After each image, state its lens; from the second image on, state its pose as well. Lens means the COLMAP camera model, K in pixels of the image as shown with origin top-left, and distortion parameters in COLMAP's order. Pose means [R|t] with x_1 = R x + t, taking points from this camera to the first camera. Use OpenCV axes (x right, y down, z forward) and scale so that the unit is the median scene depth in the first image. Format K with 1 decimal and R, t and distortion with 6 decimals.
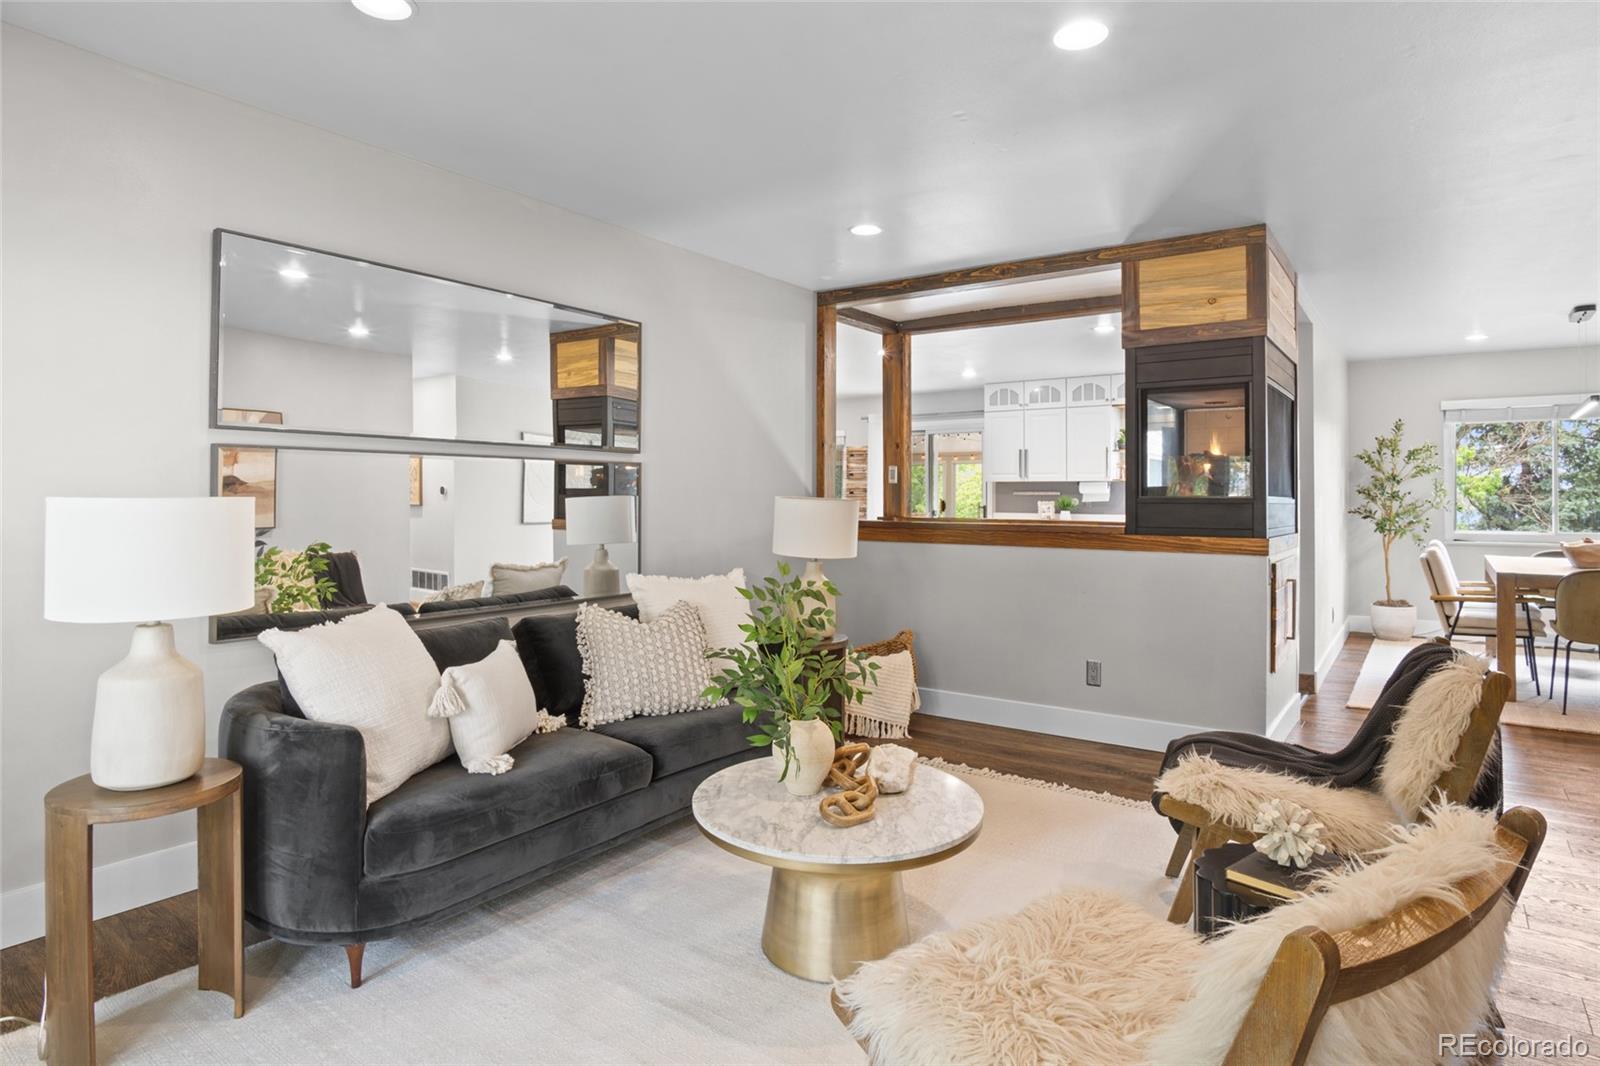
lens RADIAL K [[896.1, 0, 803.5], [0, 896.1, 486.8], [0, 0, 1]] dist [-0.025128, 0.001887]
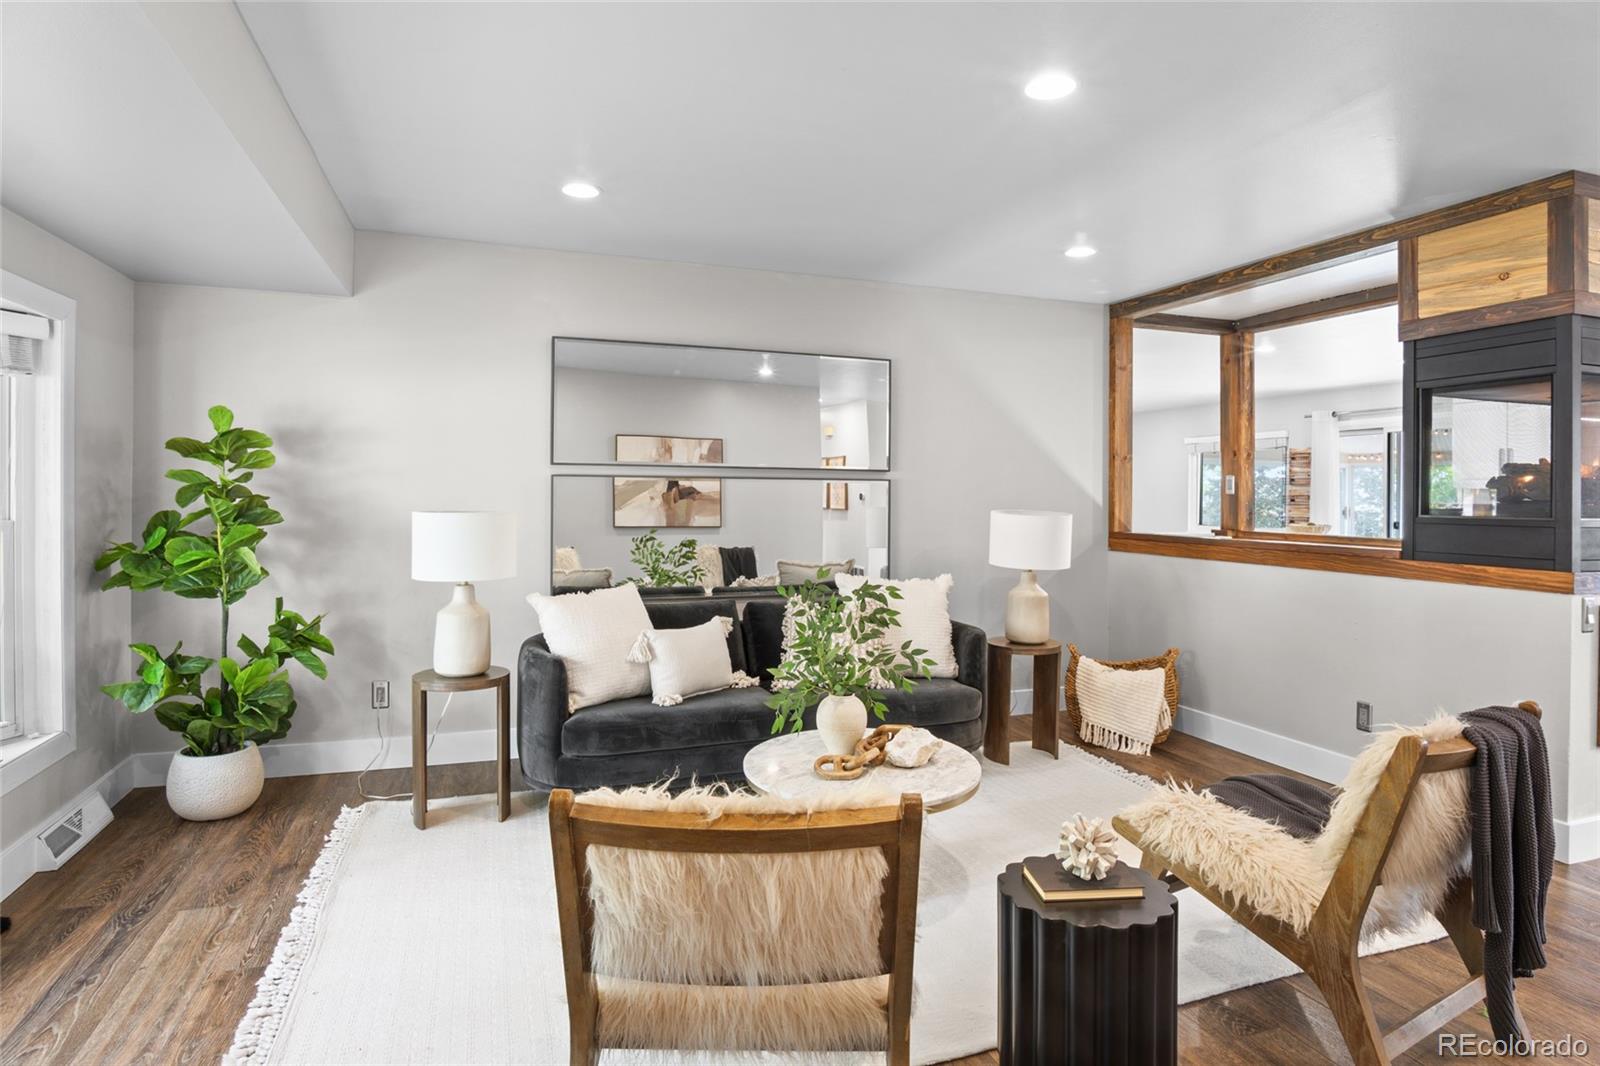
lens RADIAL K [[904.4, 0, 801.2], [0, 904.4, 497.3], [0, 0, 1]] dist [-0.026112, 0.002991]
pose [[0.818261, 0.006061, -0.574814, 0.393018], [0.000672, 0.999934, 0.011499, -0.016892], [0.574846, -0.009796, 0.818203, -0.031244]]
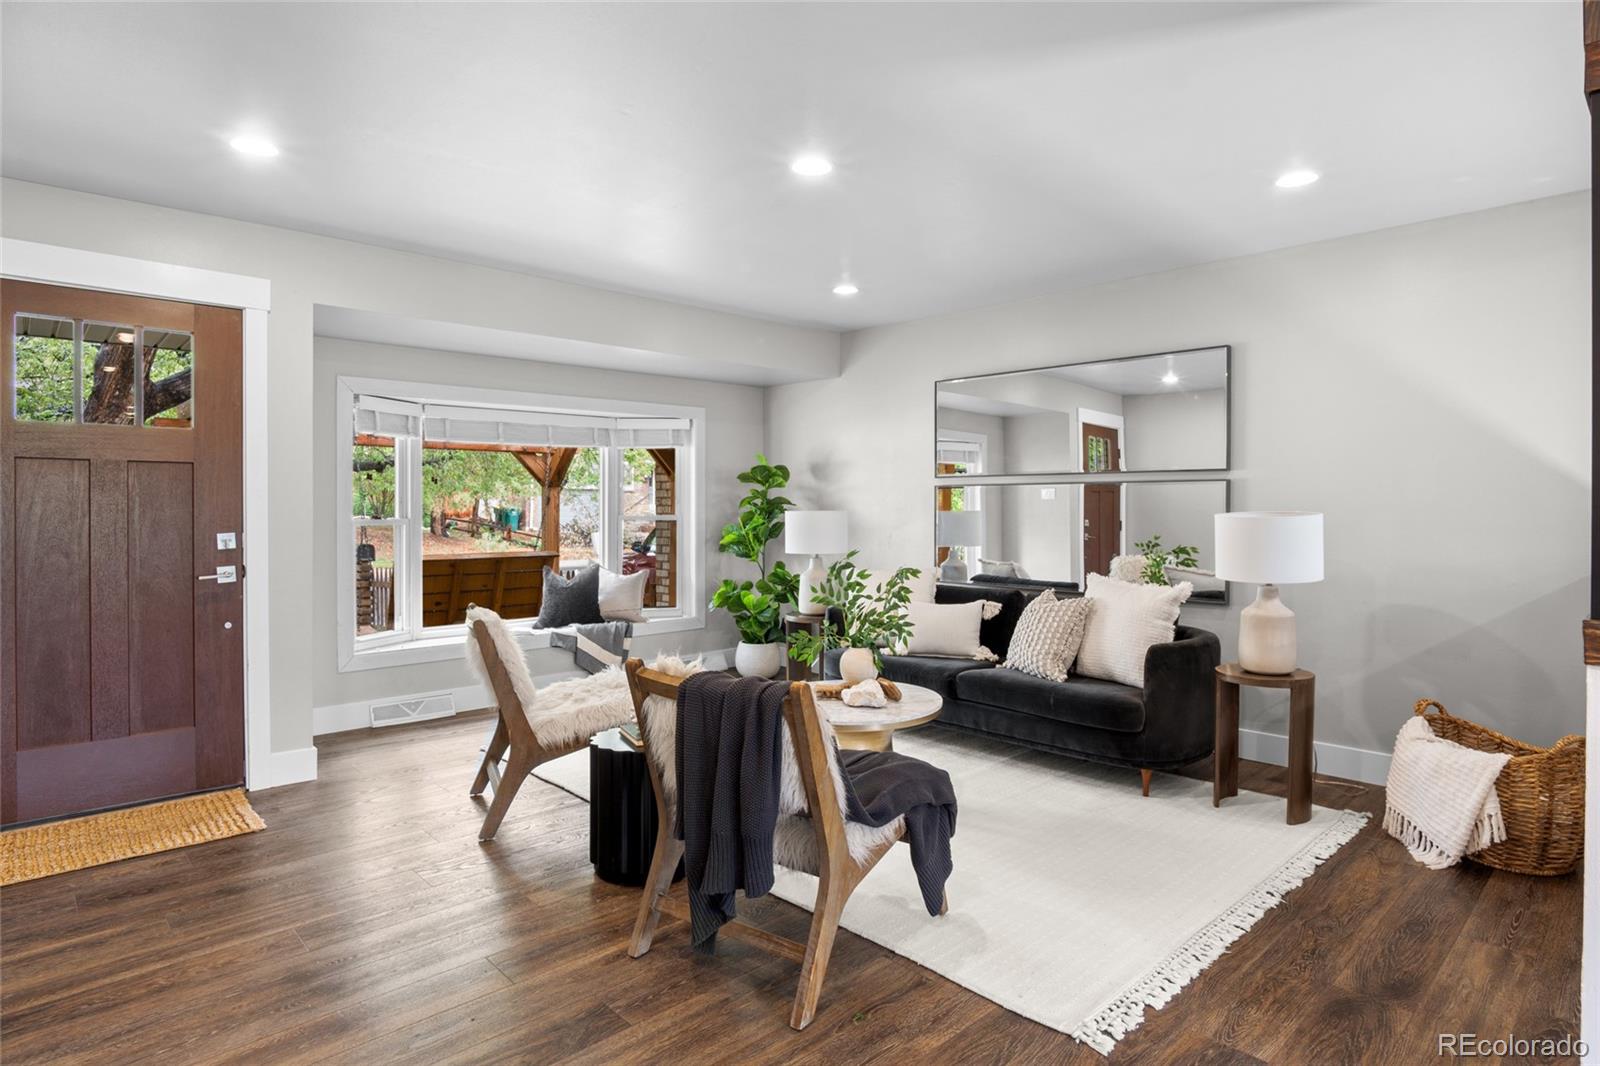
lens RADIAL K [[871.8, 0, 801.4], [0, 871.8, 510.0], [0, 0, 1]] dist [-0.025904, 0.001474]
pose [[-0.196660, 0.004123, -0.980463, 0.902319], [0.013827, 0.999903, 0.001431, 0.001157], [0.980374, -0.013275, -0.196698, 0.696499]]
